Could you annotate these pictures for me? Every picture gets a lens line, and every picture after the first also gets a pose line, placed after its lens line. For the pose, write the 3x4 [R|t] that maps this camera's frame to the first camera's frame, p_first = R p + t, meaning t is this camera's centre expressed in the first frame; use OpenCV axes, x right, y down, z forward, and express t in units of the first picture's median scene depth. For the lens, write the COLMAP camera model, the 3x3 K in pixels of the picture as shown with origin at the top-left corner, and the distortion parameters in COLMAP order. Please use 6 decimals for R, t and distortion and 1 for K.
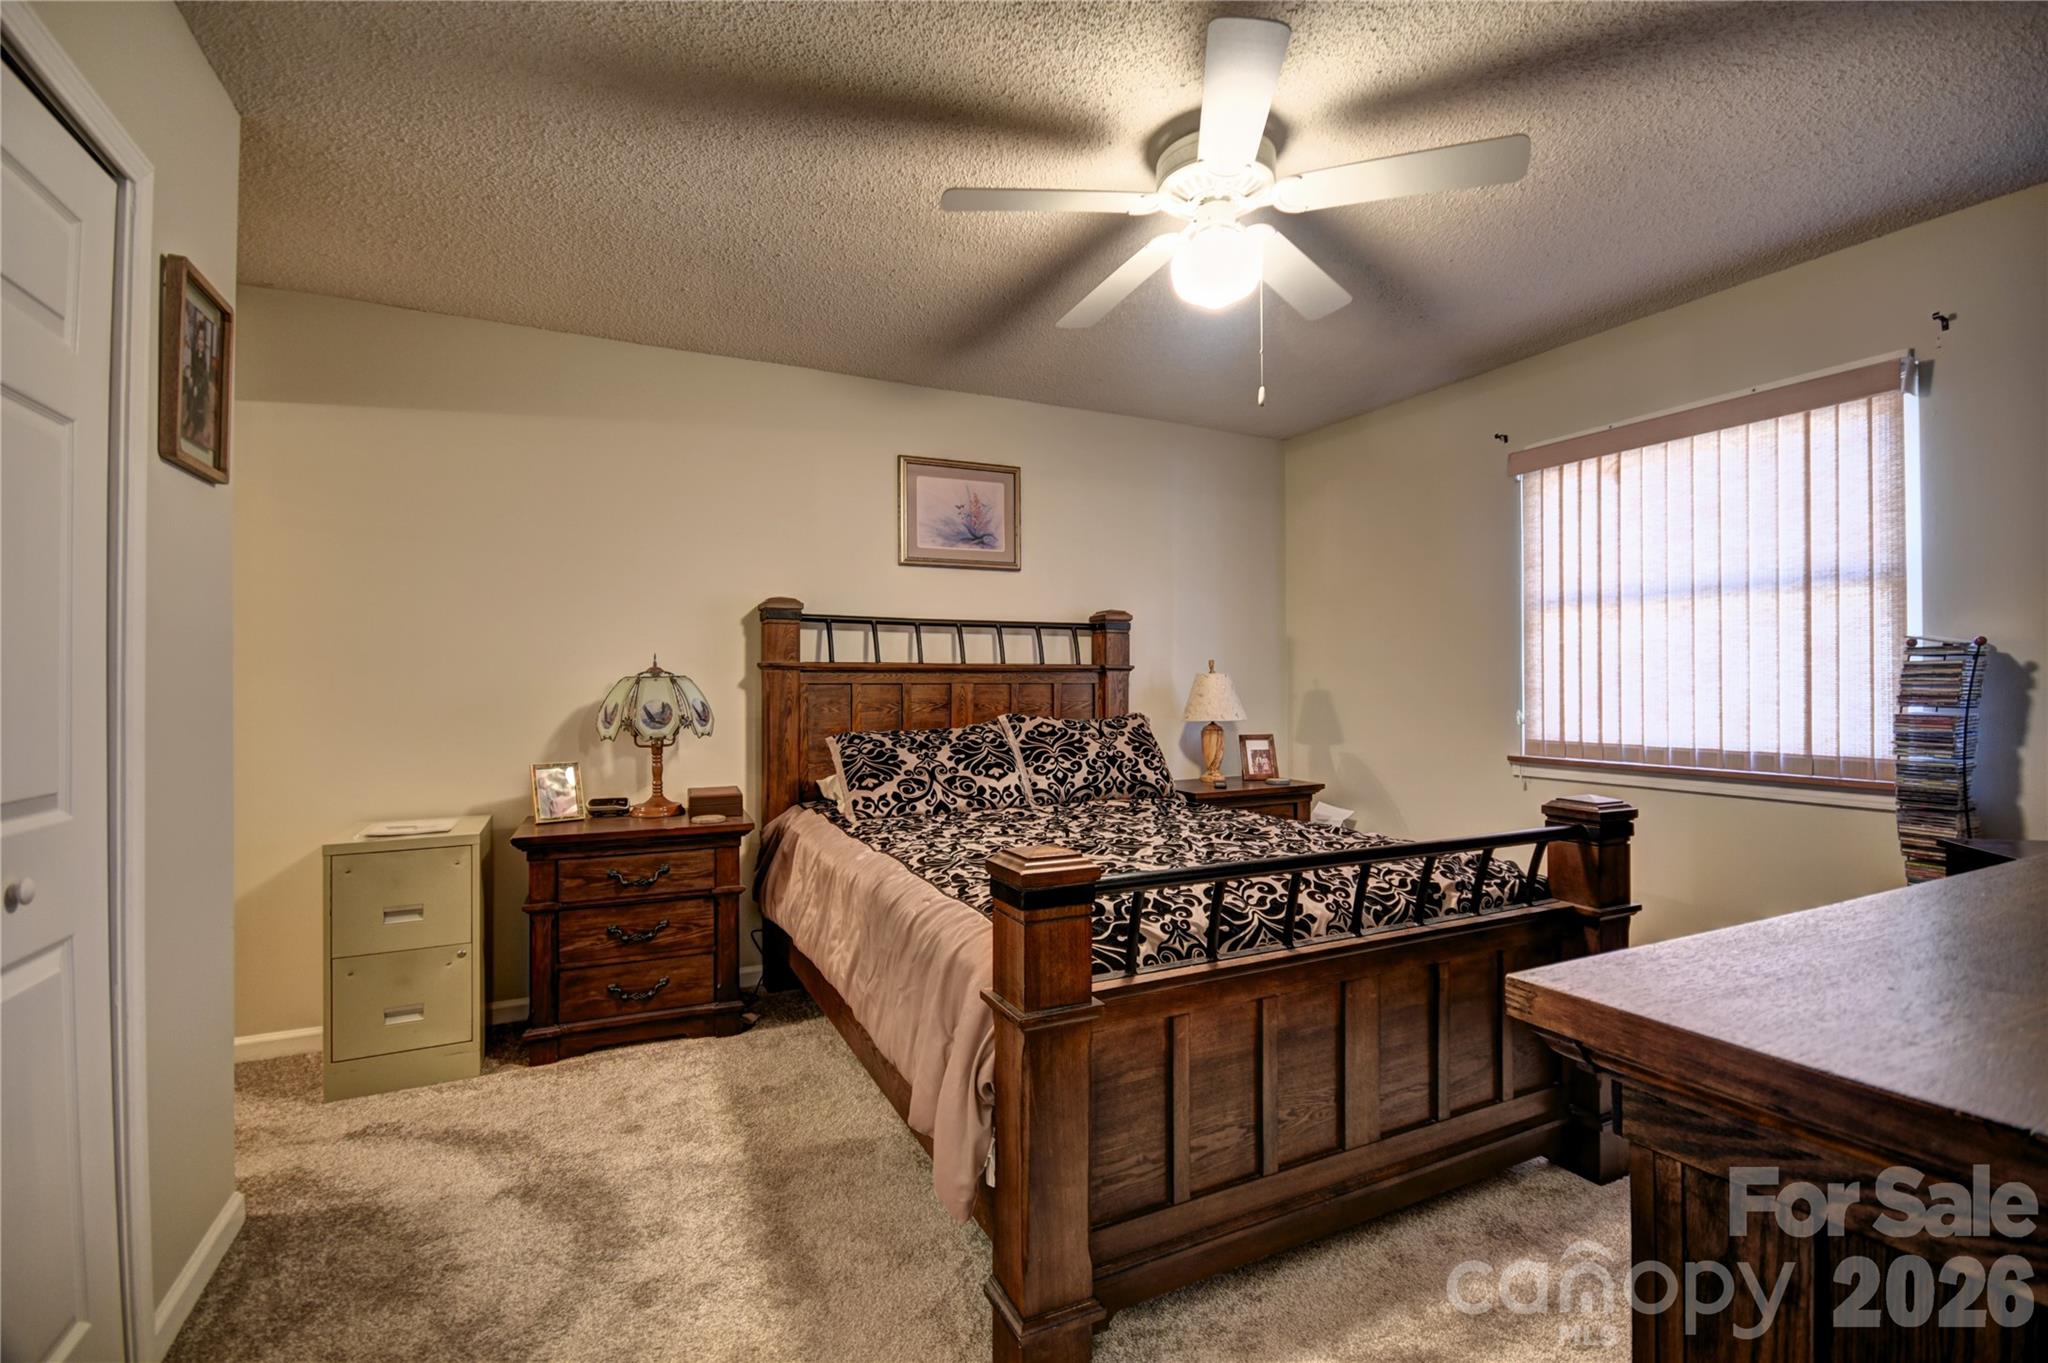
lens RADIAL K [[889.9, 0, 1031.5], [0, 889.9, 677.8], [0, 0, 1]] dist [-0.007054, -0.004850]
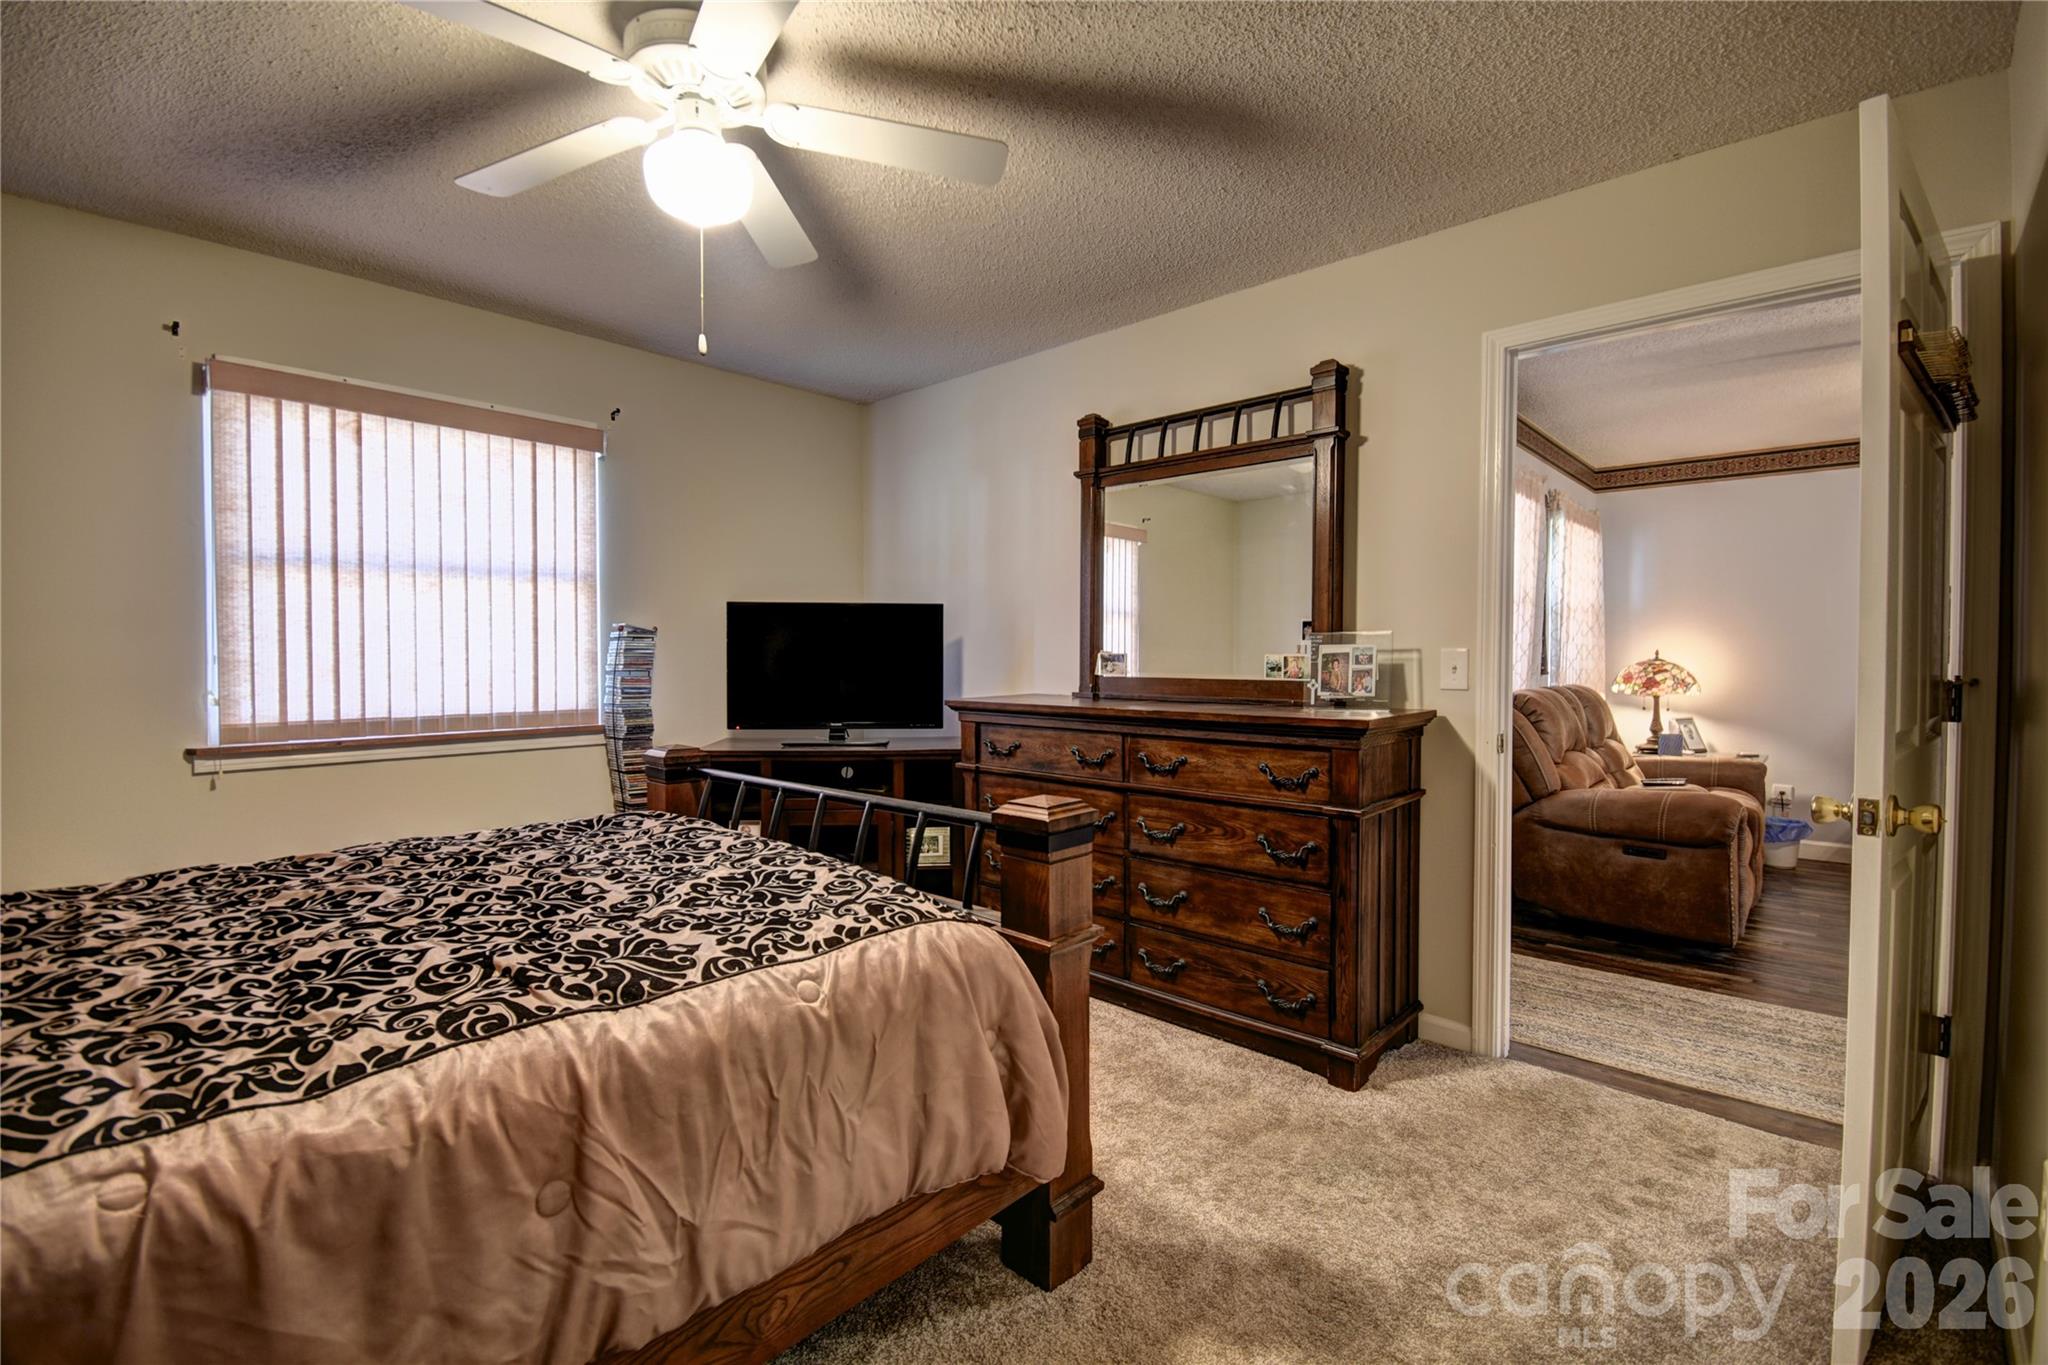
lens RADIAL K [[889.9, 0, 1024.0], [0, 889.9, 679.2], [0, 0, 1]] dist [-0.007054, -0.004850]
pose [[-0.353166, -0.024892, 0.935229, -0.502140], [-0.008205, 0.999690, 0.023509, 0.004098], [-0.935525, 0.000629, -0.353261, 0.691021]]
